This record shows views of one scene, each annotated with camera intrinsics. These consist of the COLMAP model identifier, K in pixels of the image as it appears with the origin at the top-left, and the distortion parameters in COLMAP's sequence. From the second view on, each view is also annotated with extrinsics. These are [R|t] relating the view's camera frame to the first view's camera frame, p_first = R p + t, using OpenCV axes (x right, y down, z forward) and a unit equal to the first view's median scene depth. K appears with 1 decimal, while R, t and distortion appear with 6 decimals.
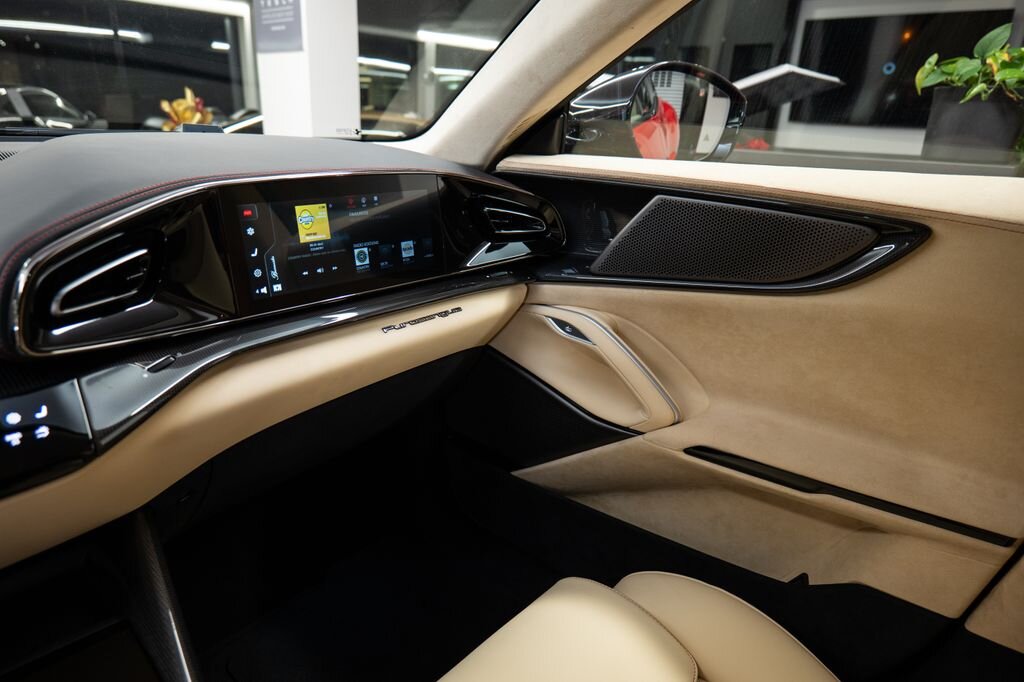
lens RADIAL K [[608.6, 0, 506.2], [0, 608.6, 342.9], [0, 0, 1]] dist [-0.013852, 0.007256]
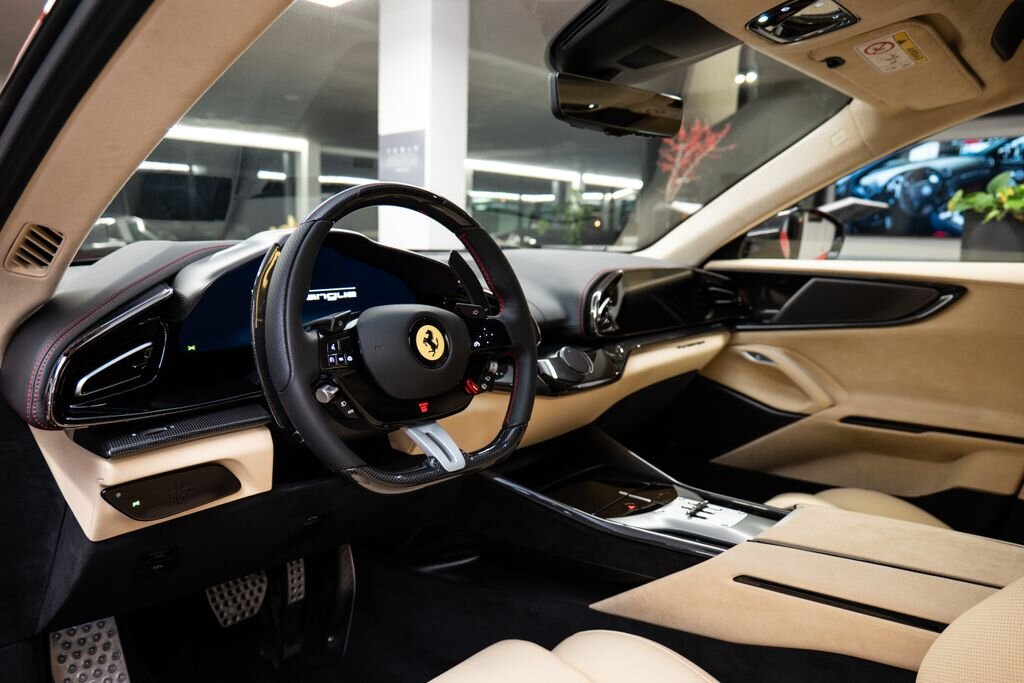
lens RADIAL K [[608.6, 0, 515.5], [0, 608.6, 337.7], [0, 0, 1]] dist [-0.013852, 0.007256]
pose [[0.998499, -0.009965, -0.053850, -0.477577], [-0.000445, 0.981795, -0.189942, 0.243998], [0.054762, 0.189681, 0.980317, -0.706112]]
